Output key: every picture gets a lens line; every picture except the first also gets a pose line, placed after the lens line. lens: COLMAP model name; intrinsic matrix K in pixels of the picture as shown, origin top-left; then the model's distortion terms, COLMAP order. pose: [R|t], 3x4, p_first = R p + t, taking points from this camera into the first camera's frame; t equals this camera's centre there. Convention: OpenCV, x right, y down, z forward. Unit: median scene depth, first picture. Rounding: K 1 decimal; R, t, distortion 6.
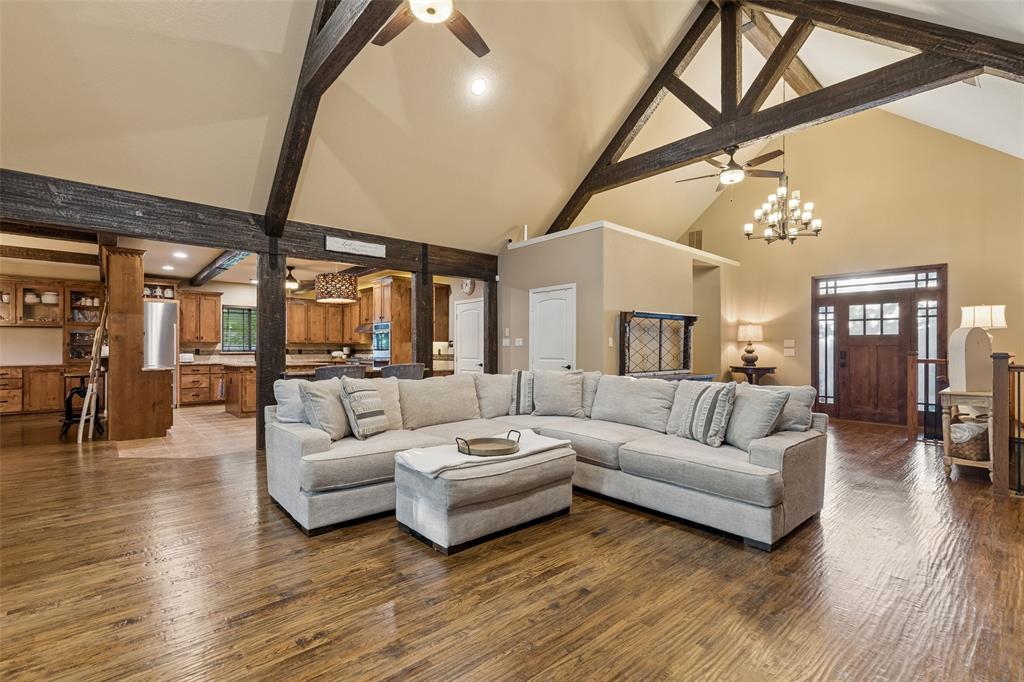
lens RADIAL K [[461.7, 0, 513.6], [0, 461.7, 345.8], [0, 0, 1]] dist [0.010108, -0.001287]
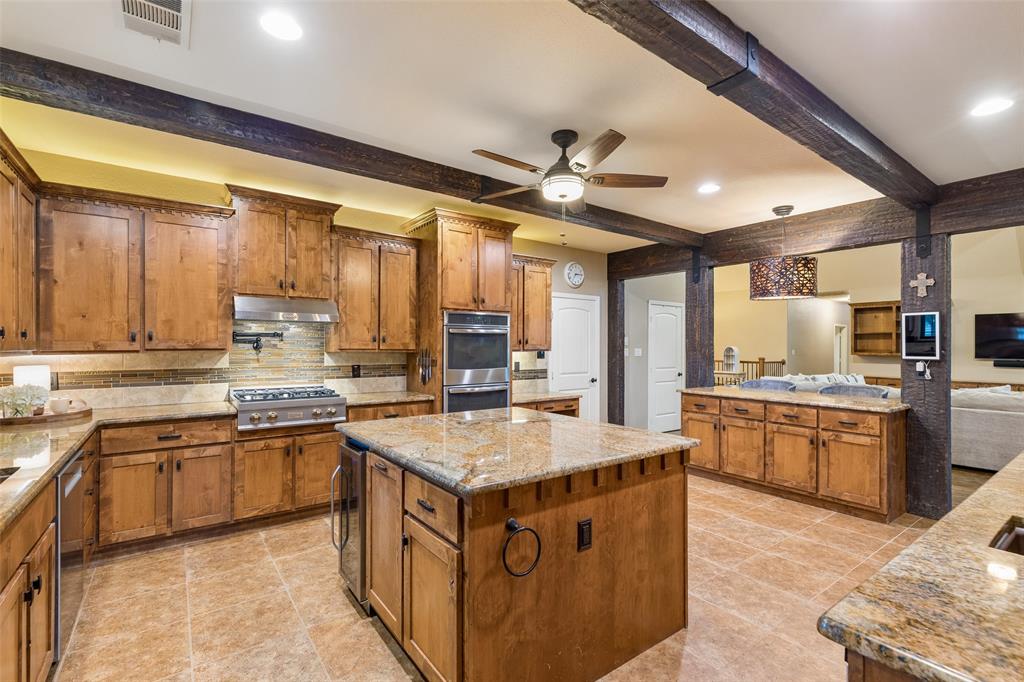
lens RADIAL K [[461.7, 0, 514.8], [0, 461.7, 345.5], [0, 0, 1]] dist [0.010108, -0.001287]
pose [[0.087241, -0.003546, 0.996181, -0.957063], [-0.017411, 0.999835, 0.005084, -0.022038], [-0.996035, -0.017788, 0.087165, 1.164115]]
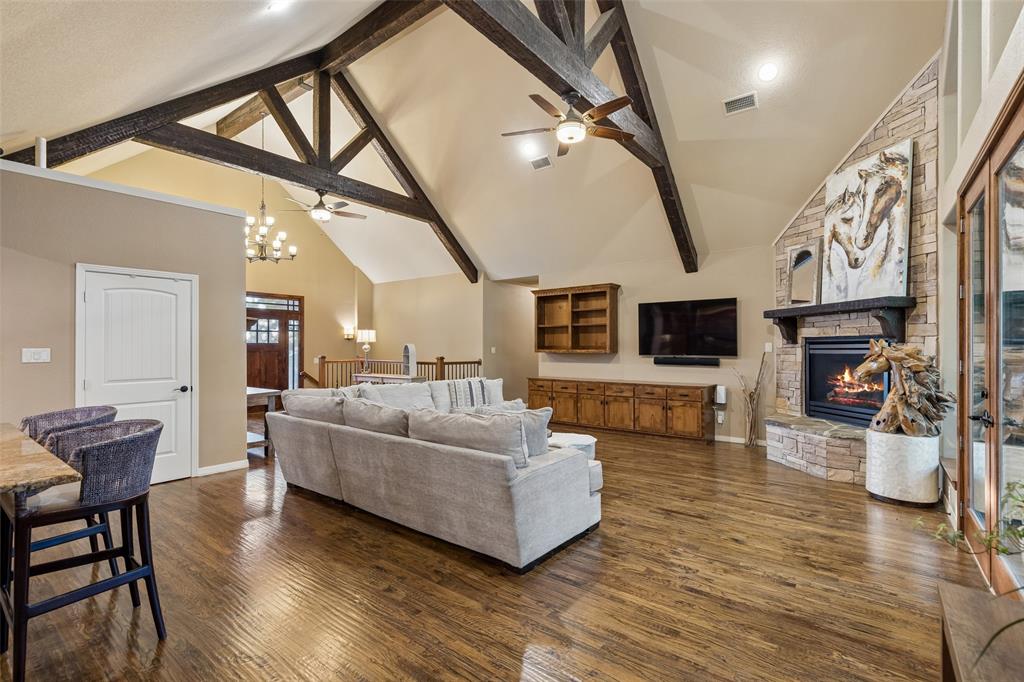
lens RADIAL K [[461.7, 0, 512.3], [0, 461.7, 337.3], [0, 0, 1]] dist [0.010108, -0.001287]
pose [[-0.179154, 0.015380, 0.983701, -0.611325], [-0.006892, 0.999834, -0.016888, -0.022319], [-0.983797, -0.009805, -0.179019, 0.553499]]
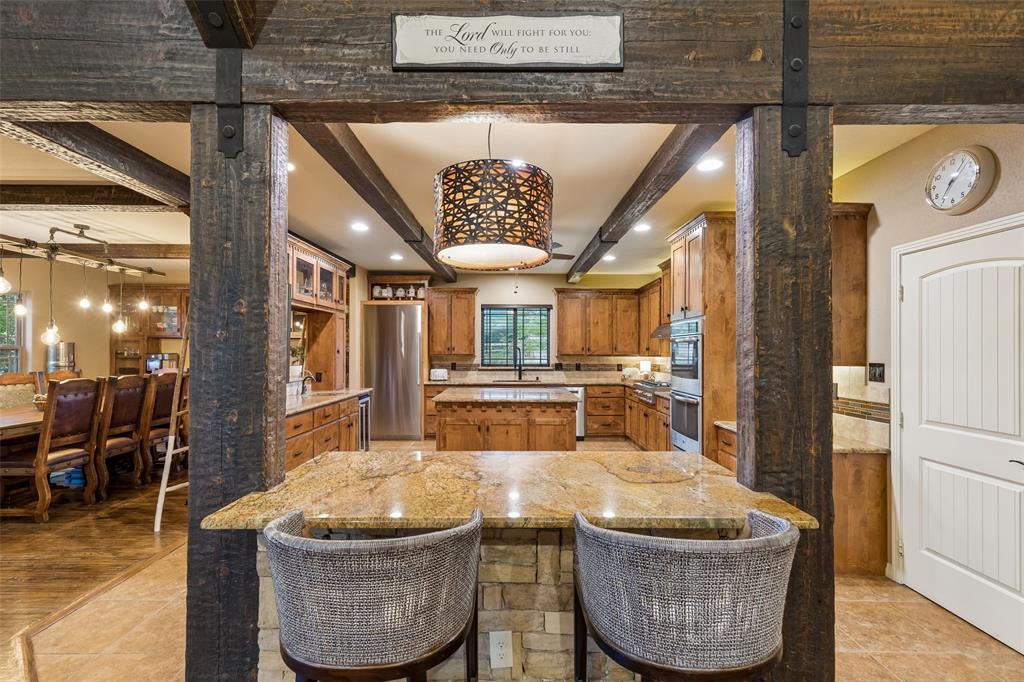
lens RADIAL K [[461.7, 0, 512.3], [0, 461.7, 347.6], [0, 0, 1]] dist [0.010108, -0.001287]
pose [[0.749430, 0.000653, -0.662083, -0.130698], [0.002087, 0.999992, 0.003348, -0.028942], [0.662081, -0.003890, 0.749423, 0.662443]]
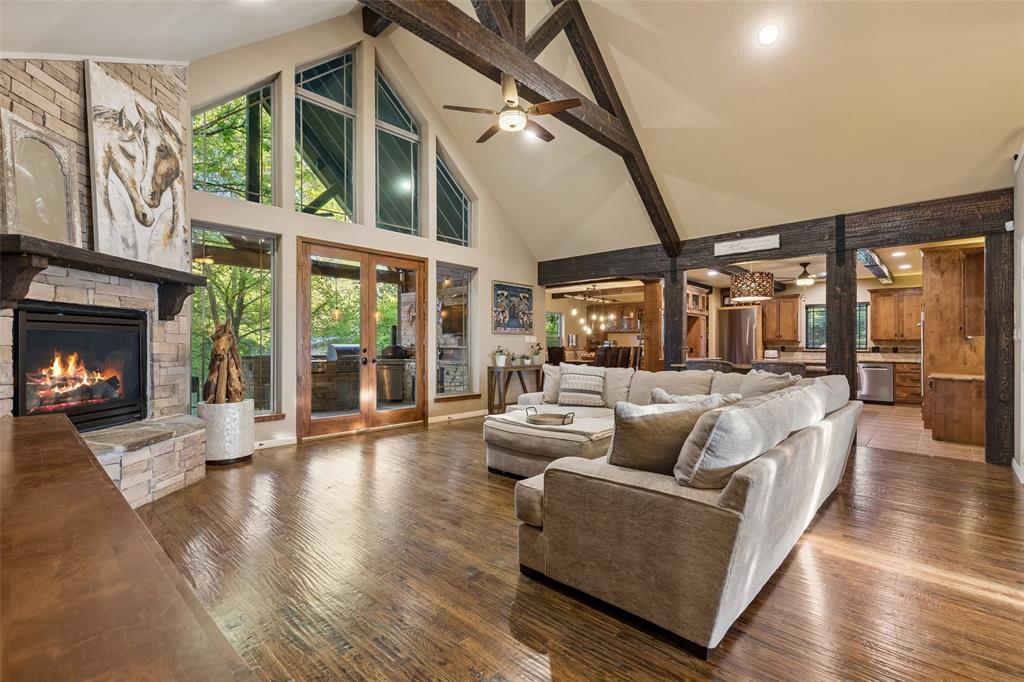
lens RADIAL K [[461.7, 0, 510.0], [0, 461.7, 340.4], [0, 0, 1]] dist [0.010108, -0.001287]
pose [[0.088378, -0.011424, -0.996021, 0.519712], [0.002201, 0.999934, -0.011274, 0.004571], [0.996085, -0.001196, 0.088398, 0.327747]]
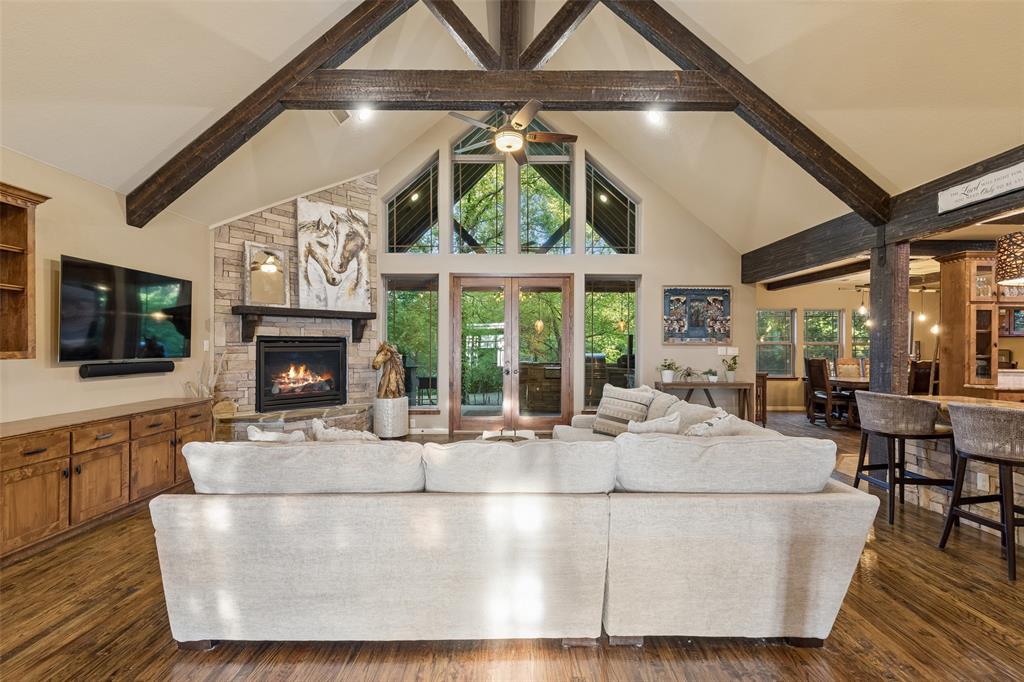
lens RADIAL K [[461.7, 0, 513.2], [0, 461.7, 345.0], [0, 0, 1]] dist [0.010108, -0.001287]
pose [[-0.662720, -0.006229, -0.748841, 0.375332], [0.000647, 0.999960, -0.008890, -0.015394], [0.748867, -0.006376, -0.662690, 0.781344]]
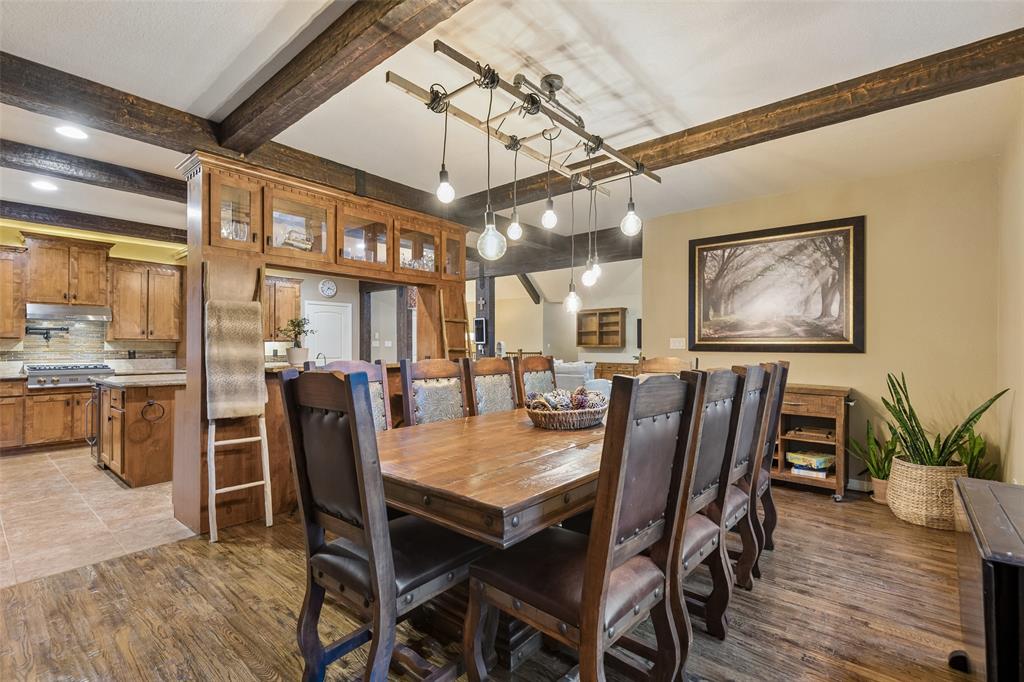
lens RADIAL K [[461.7, 0, 511.9], [0, 461.7, 341.8], [0, 0, 1]] dist [0.010108, -0.001287]
pose [[-0.143611, 0.003418, 0.989628, -1.355223], [-0.013634, 0.999892, -0.005431, -0.011013], [-0.989540, -0.014273, -0.143549, 0.832539]]
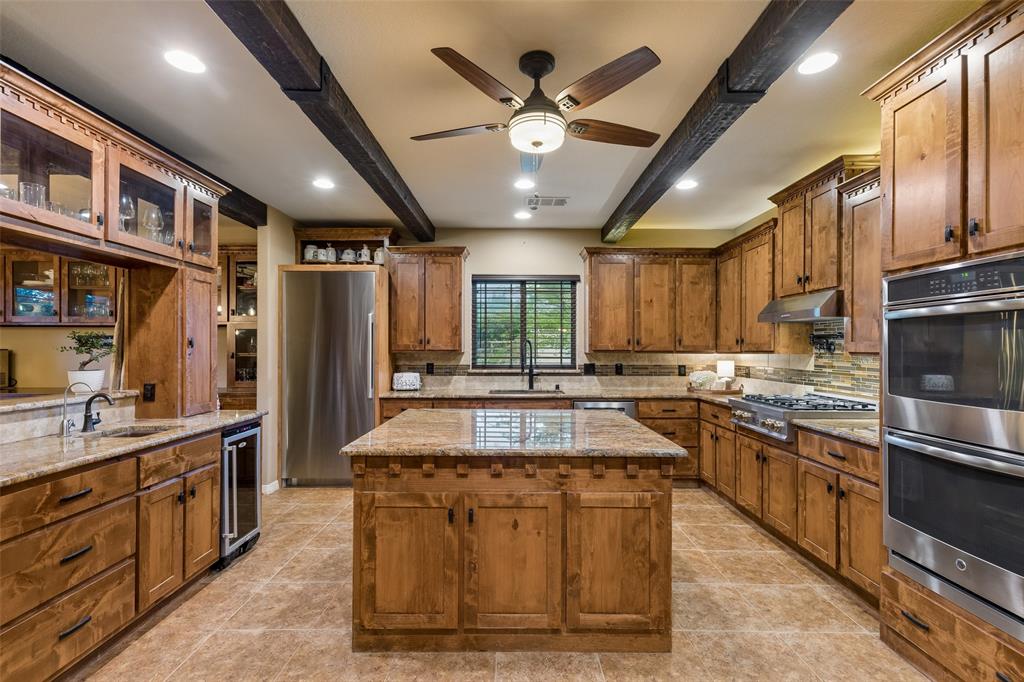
lens RADIAL K [[461.7, 0, 513.5], [0, 461.7, 345.9], [0, 0, 1]] dist [0.010108, -0.001287]
pose [[0.748813, 0.000516, -0.662781, -0.375530], [0.001732, 0.999995, 0.002736, -0.018561], [0.662779, -0.003197, 0.748808, 0.927581]]
